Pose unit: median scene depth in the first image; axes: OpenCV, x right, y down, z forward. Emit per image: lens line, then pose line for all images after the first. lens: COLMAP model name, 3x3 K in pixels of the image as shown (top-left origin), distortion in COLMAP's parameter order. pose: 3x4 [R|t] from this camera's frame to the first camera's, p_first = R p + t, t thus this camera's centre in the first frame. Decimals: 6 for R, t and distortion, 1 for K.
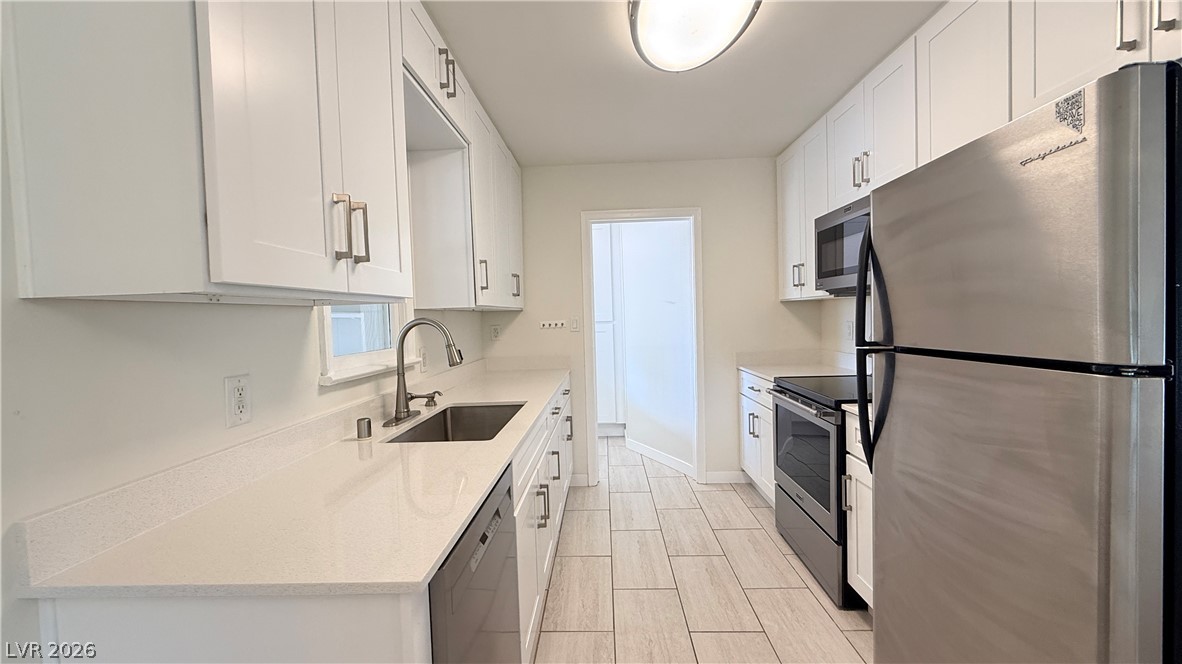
lens RADIAL K [[471.3, 0, 588.0], [0, 471.3, 330.4], [0, 0, 1]] dist [0.000132, 0.000075]
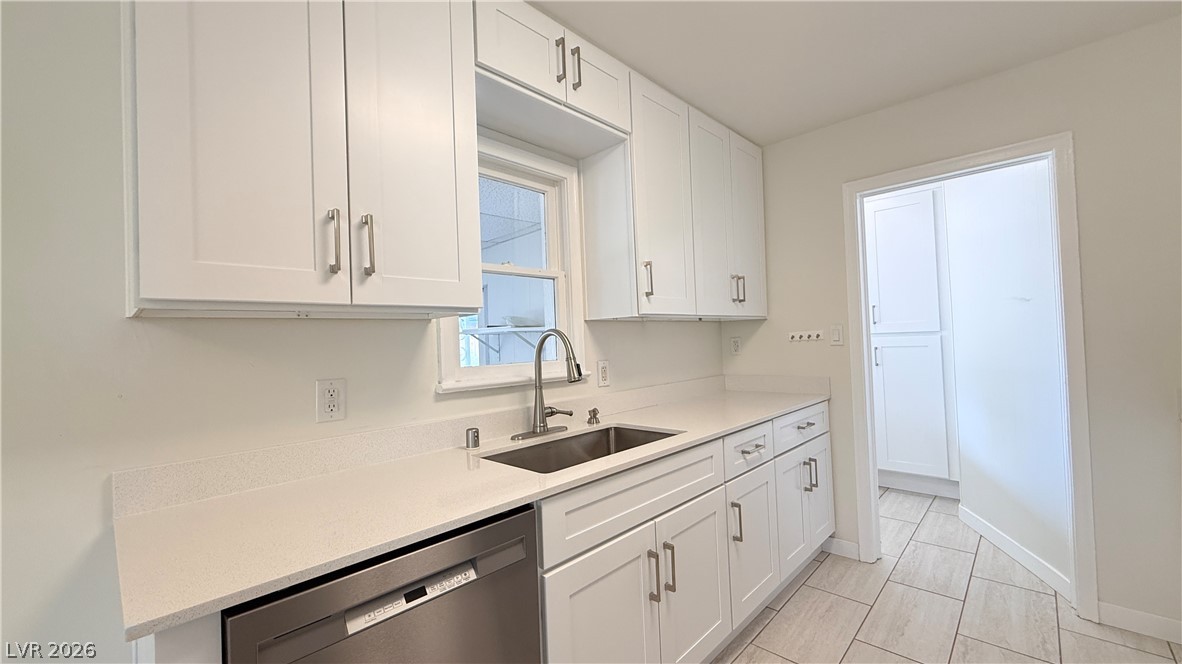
lens RADIAL K [[471.3, 0, 588.0], [0, 471.3, 330.4], [0, 0, 1]] dist [0.000132, 0.000075]
pose [[0.747741, -0.012284, -0.663877, 0.233057], [-0.006206, 0.999656, -0.025488, 0.000017], [0.663962, 0.023179, 0.747407, 0.241609]]
